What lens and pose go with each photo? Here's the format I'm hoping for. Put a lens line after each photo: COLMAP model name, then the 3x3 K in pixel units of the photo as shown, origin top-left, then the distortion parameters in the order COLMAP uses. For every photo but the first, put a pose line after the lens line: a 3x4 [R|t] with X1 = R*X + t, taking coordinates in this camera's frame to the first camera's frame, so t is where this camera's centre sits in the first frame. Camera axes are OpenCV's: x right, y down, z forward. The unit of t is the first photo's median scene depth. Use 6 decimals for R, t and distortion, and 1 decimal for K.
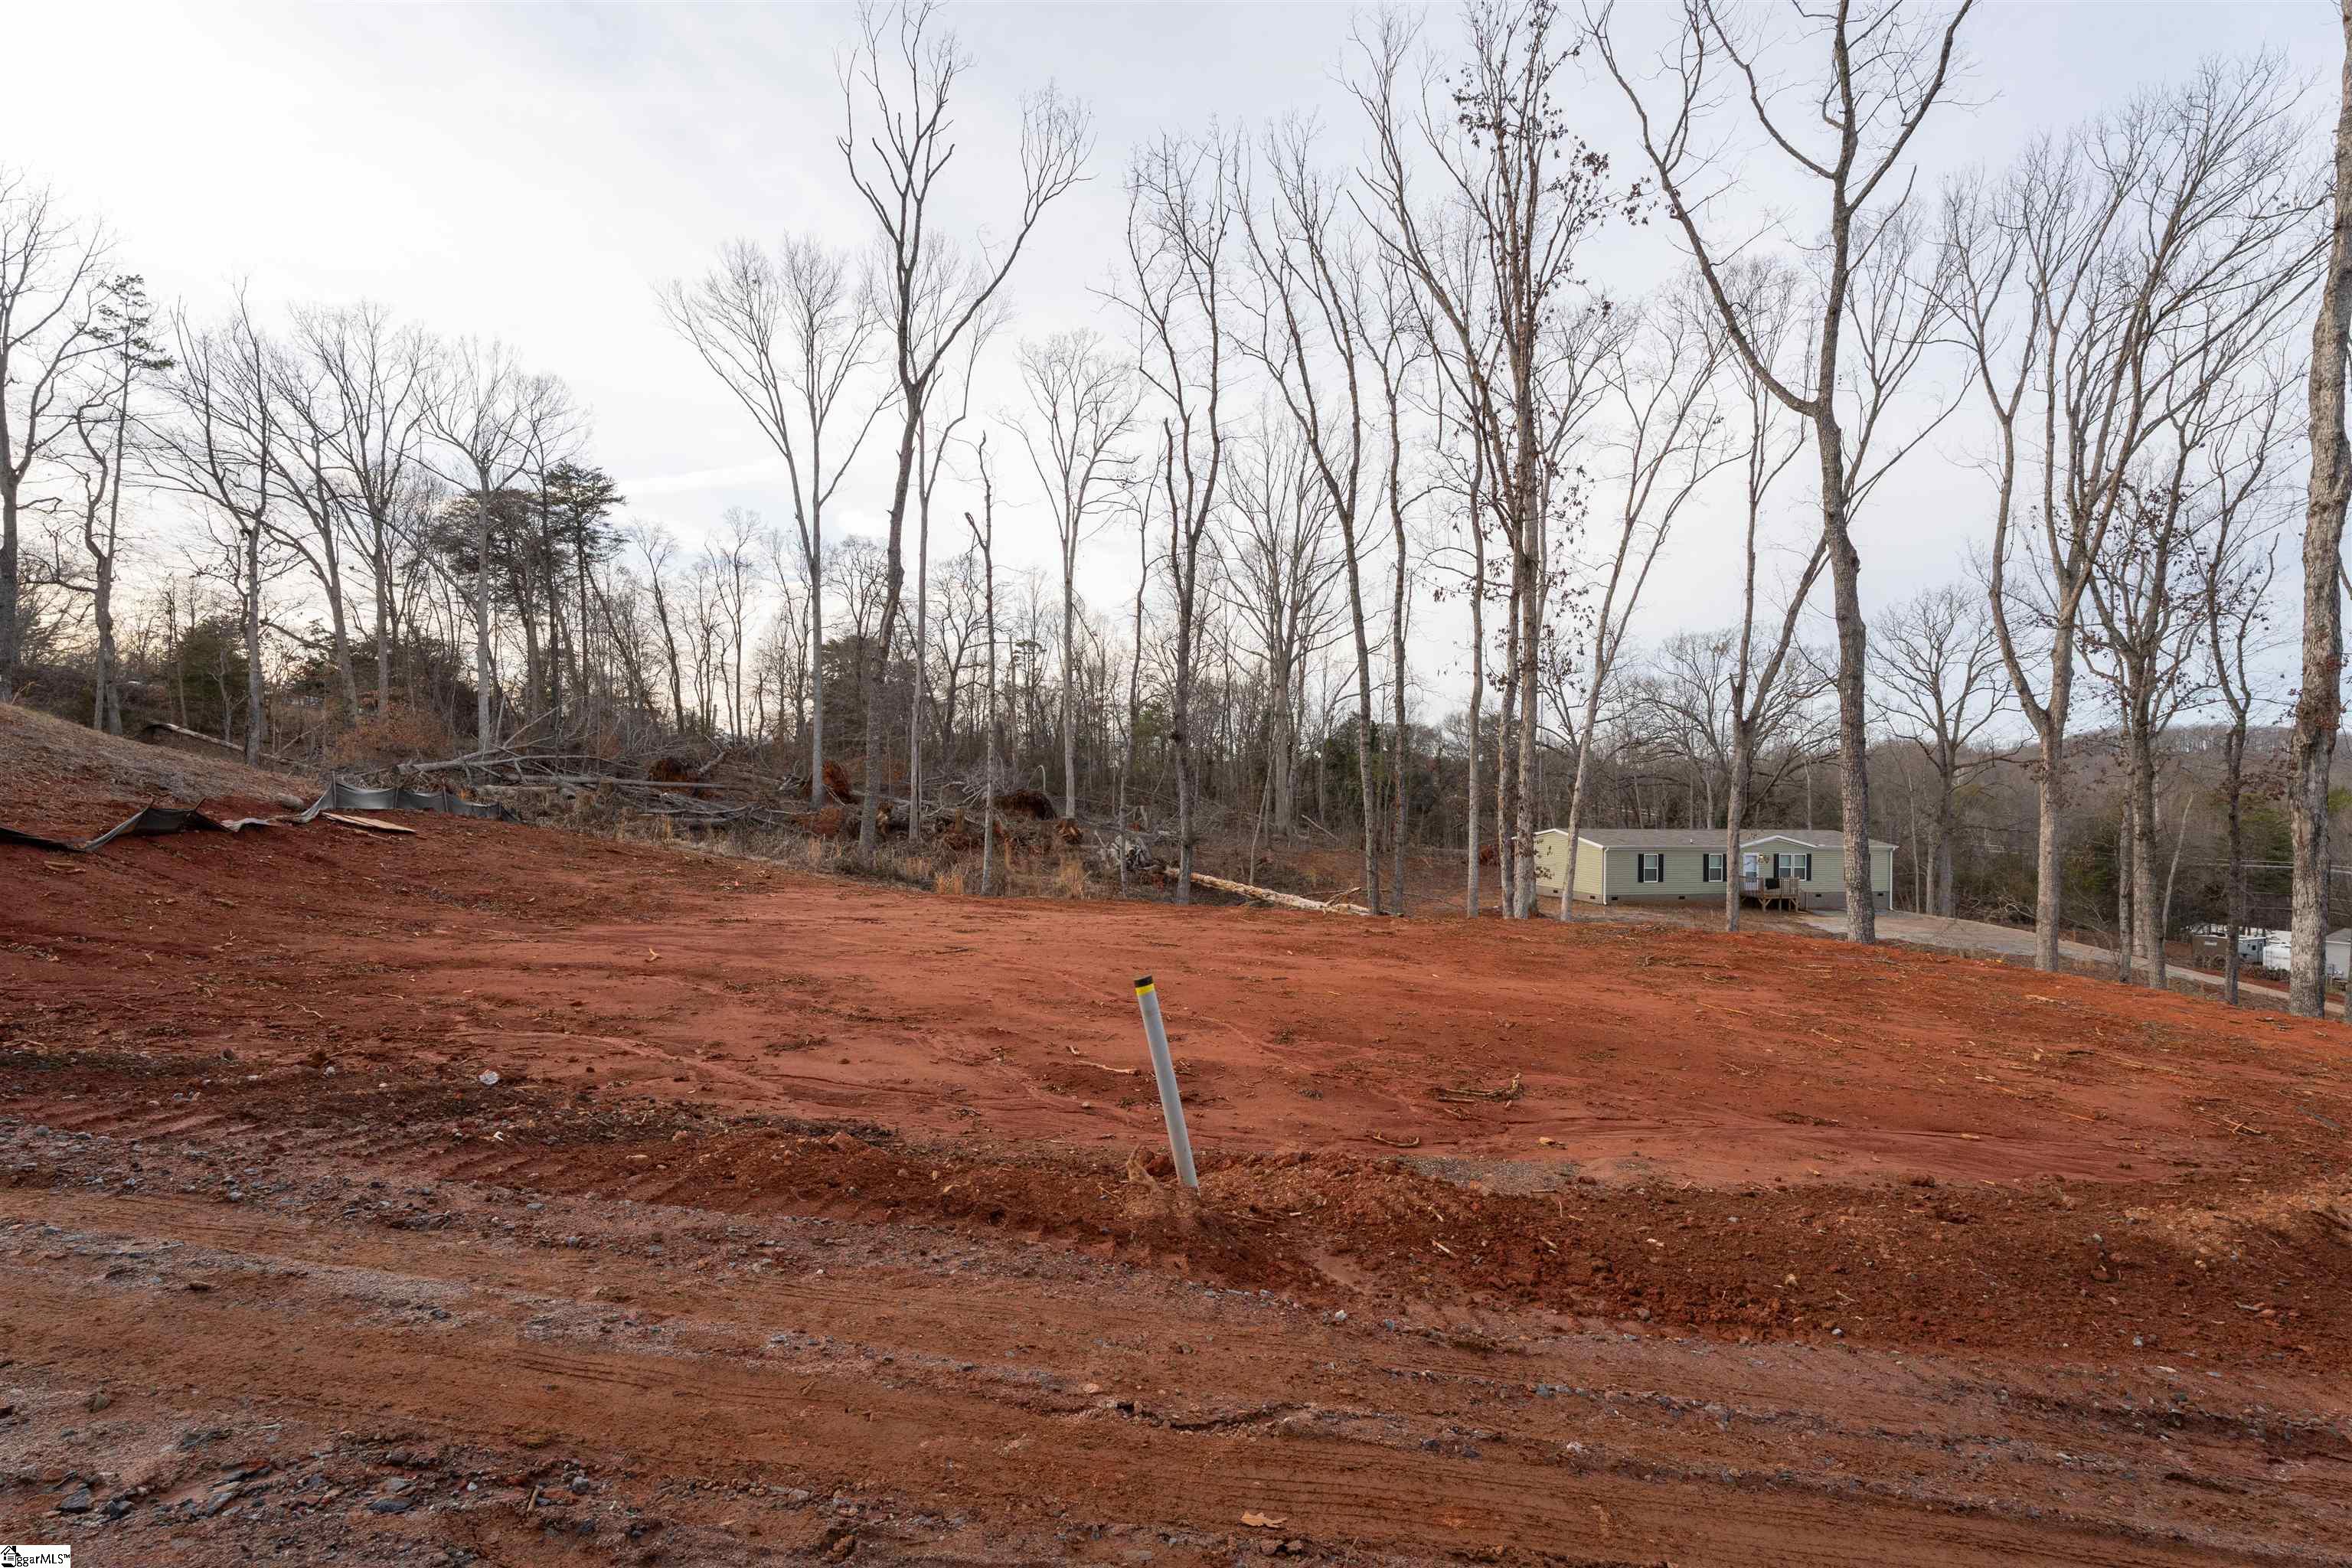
lens RADIAL K [[1029.6, 0, 1168.0], [0, 1029.6, 777.8], [0, 0, 1]] dist [0.001063, 0.000556]
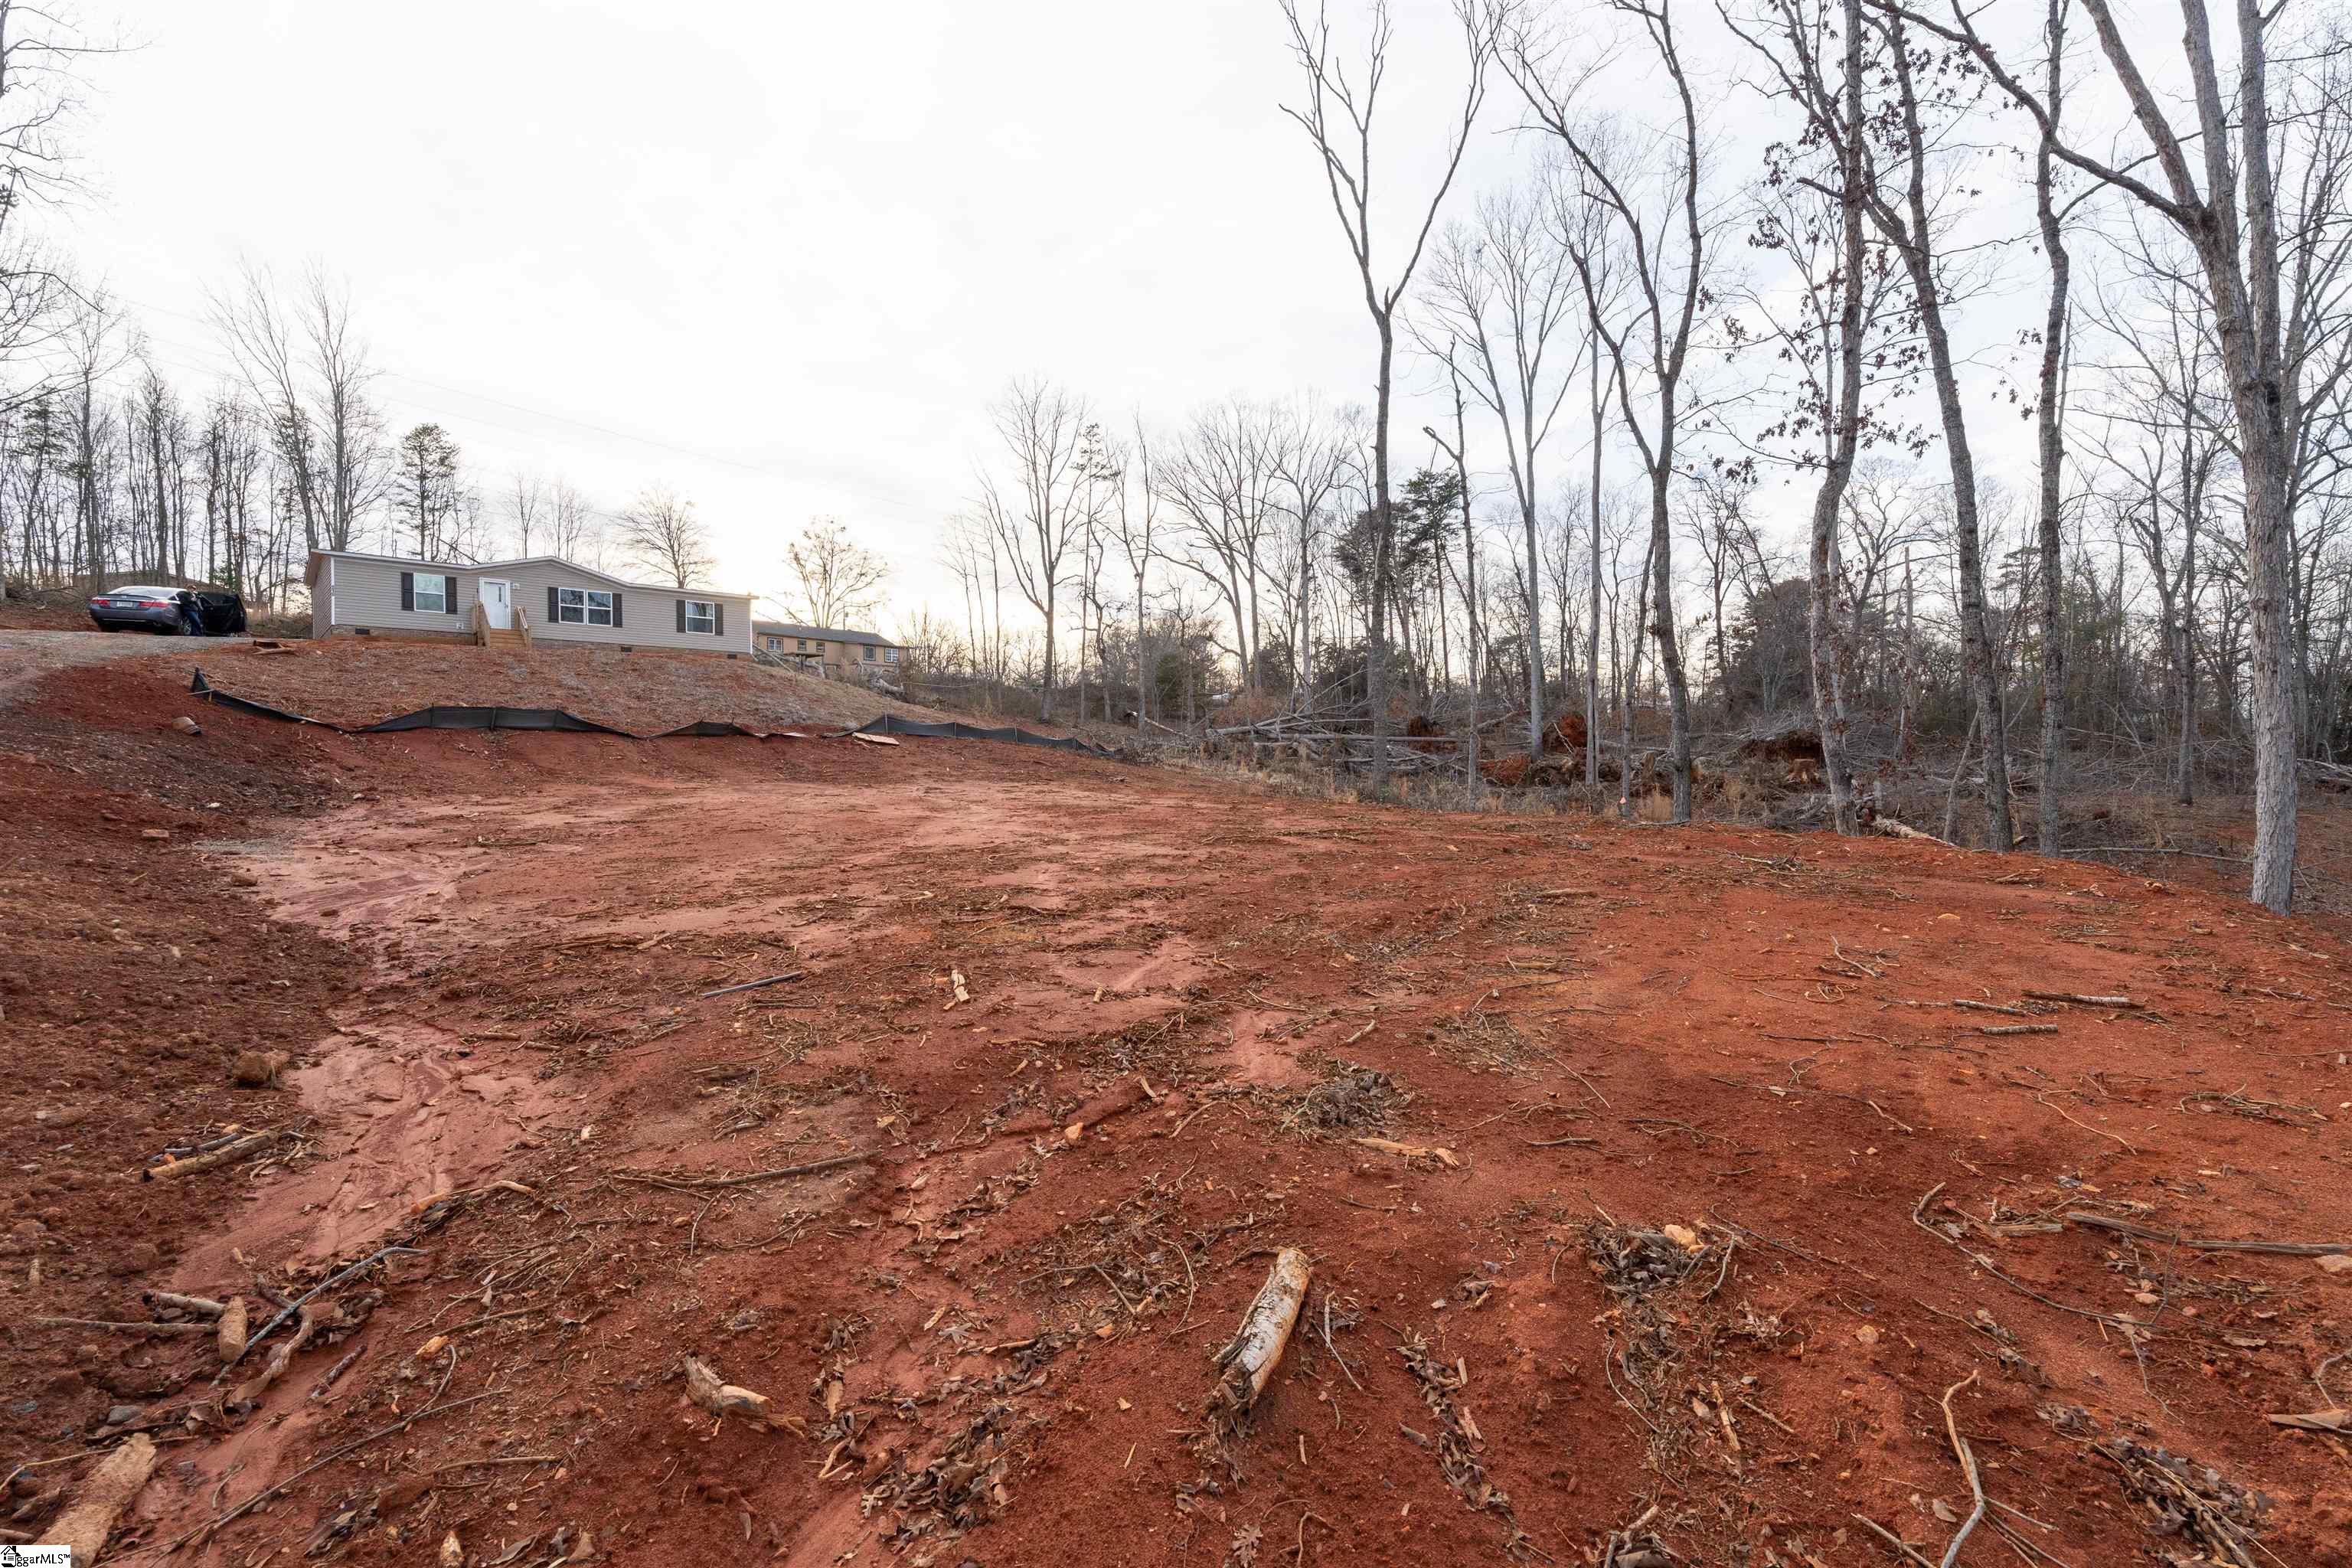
lens RADIAL K [[1028.4, 0, 1167.4], [0, 1028.4, 777.2], [0, 0, 1]] dist [0.010925, -0.005883]
pose [[0.595783, -0.014096, -0.803021, 0.292570], [0.028314, 0.999593, 0.003460, 0.041529], [0.802646, -0.024798, 0.595940, 0.149892]]
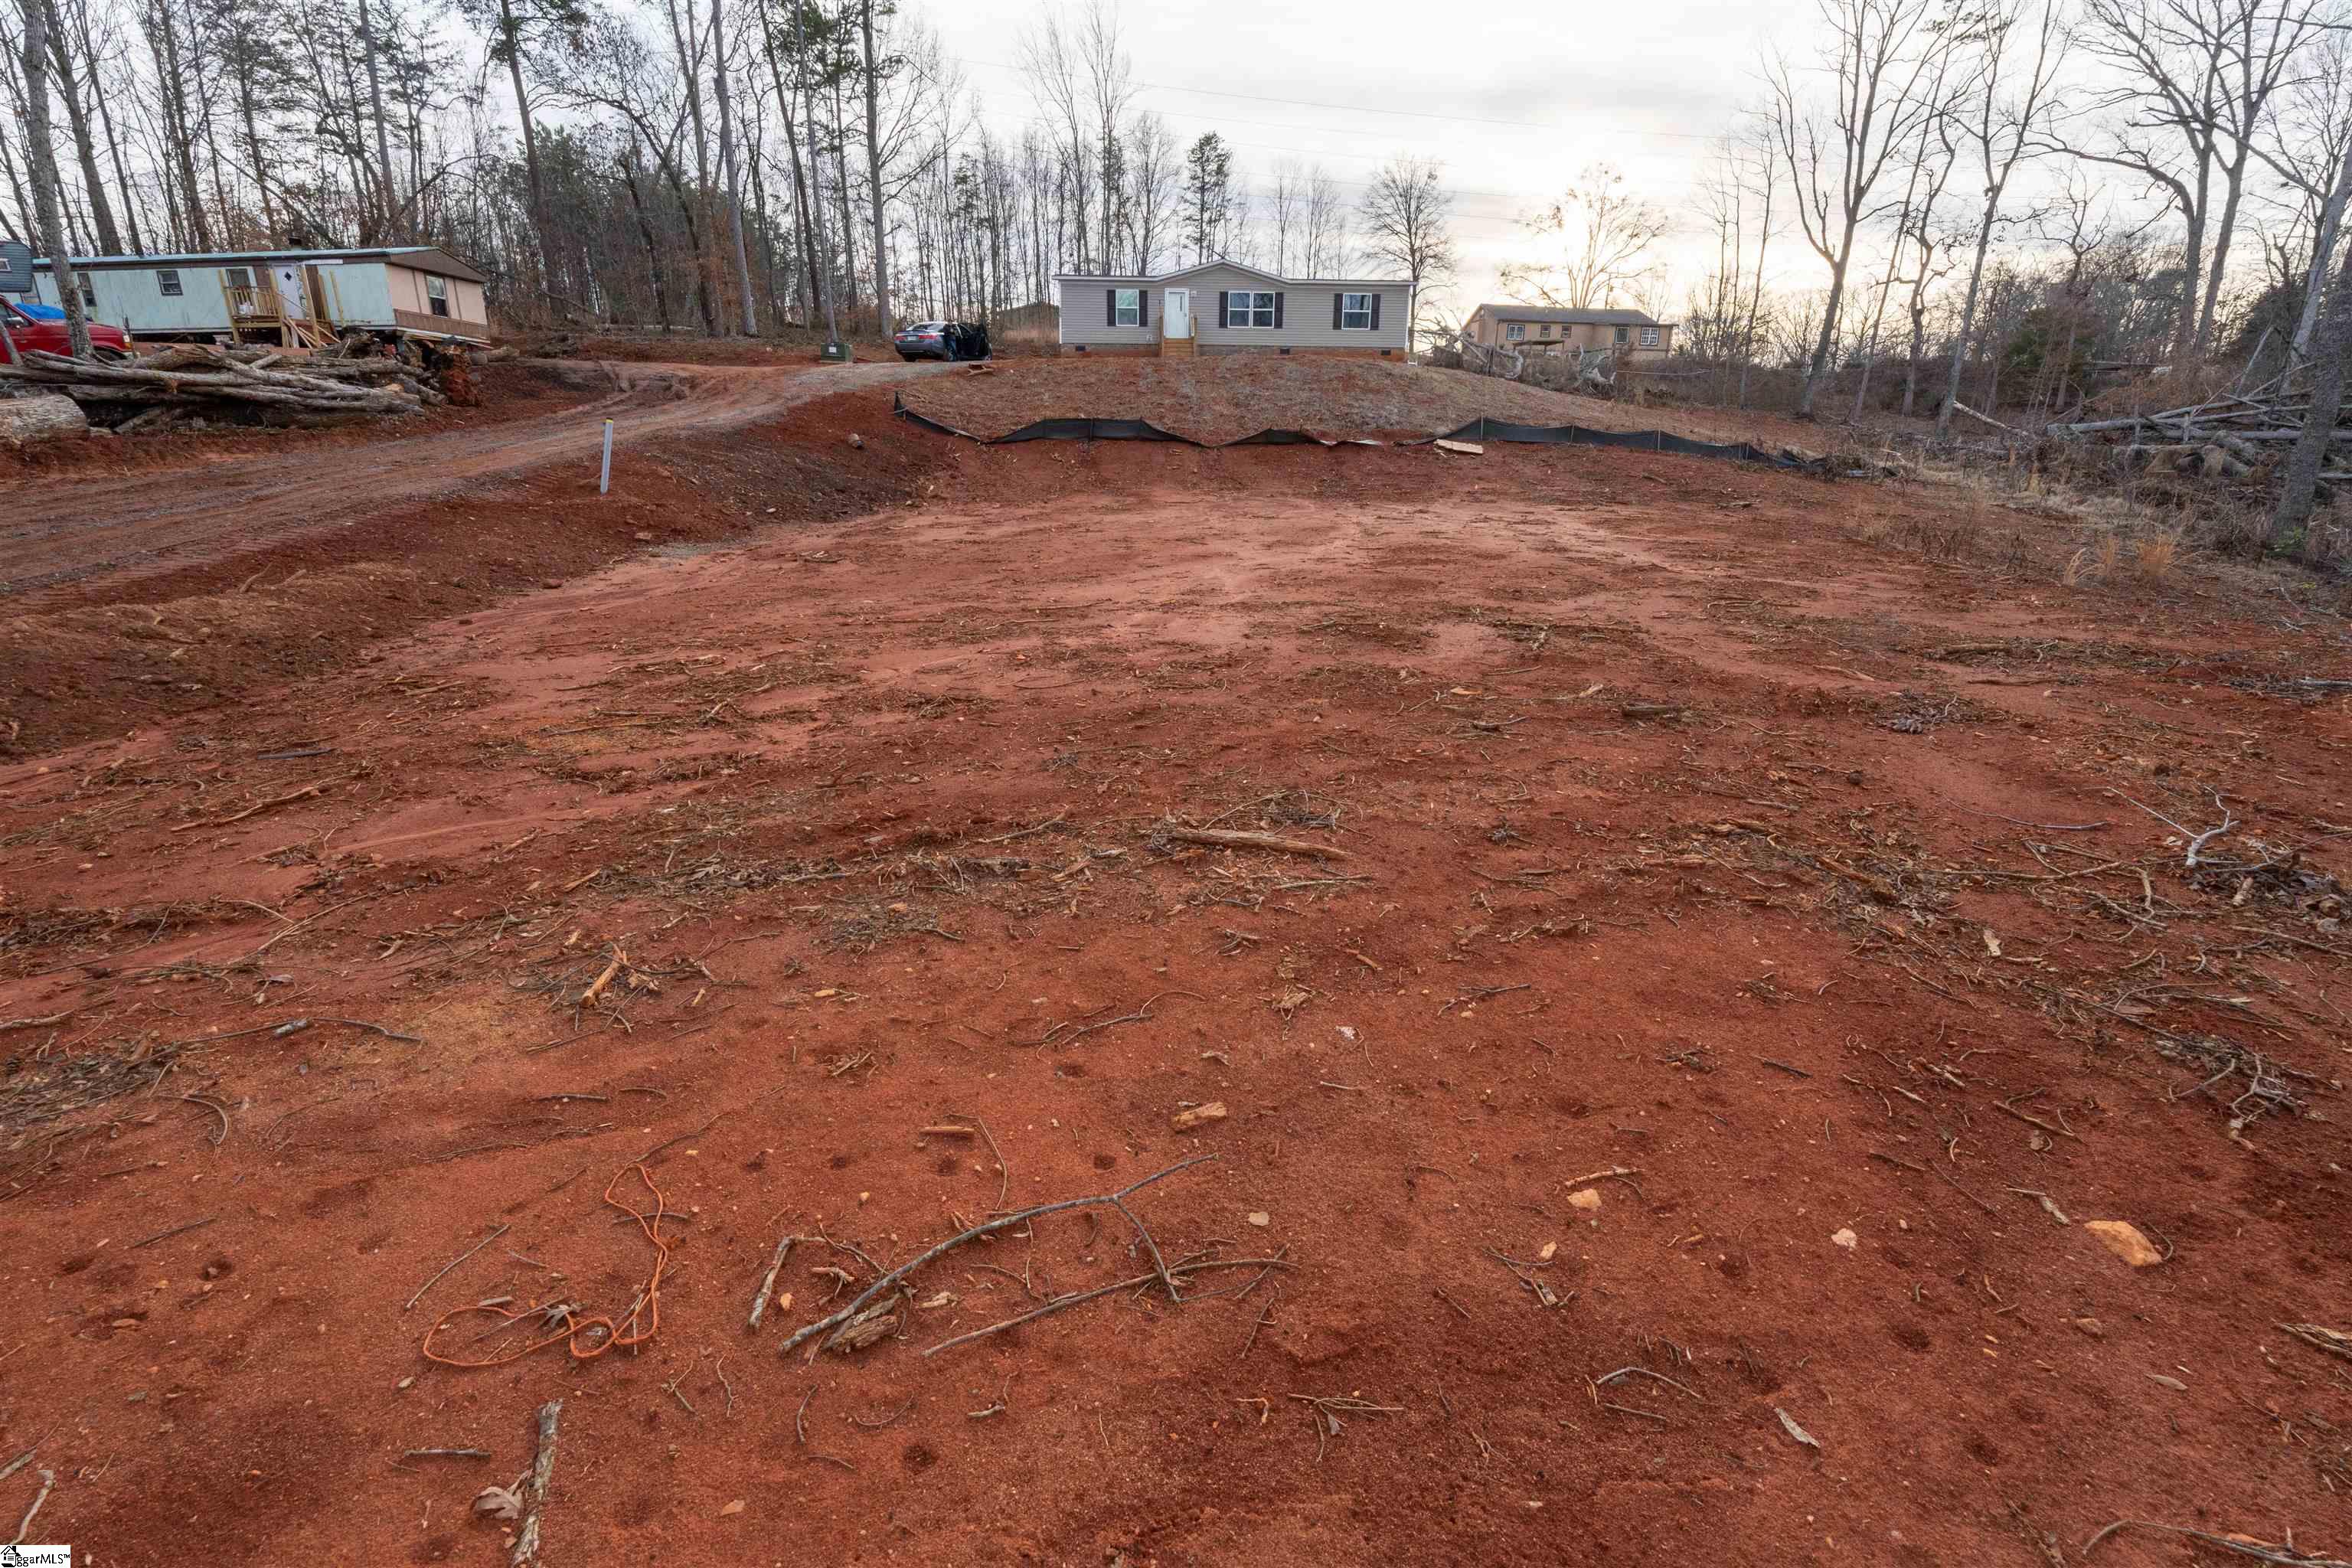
lens RADIAL K [[1028.4, 0, 1167.4], [0, 1028.4, 777.2], [0, 0, 1]] dist [0.010925, -0.005883]
pose [[-0.065227, 0.269778, -0.960711, 0.278146], [0.003645, 0.962819, 0.270123, 0.036613], [0.997864, 0.014117, -0.063786, 0.258264]]
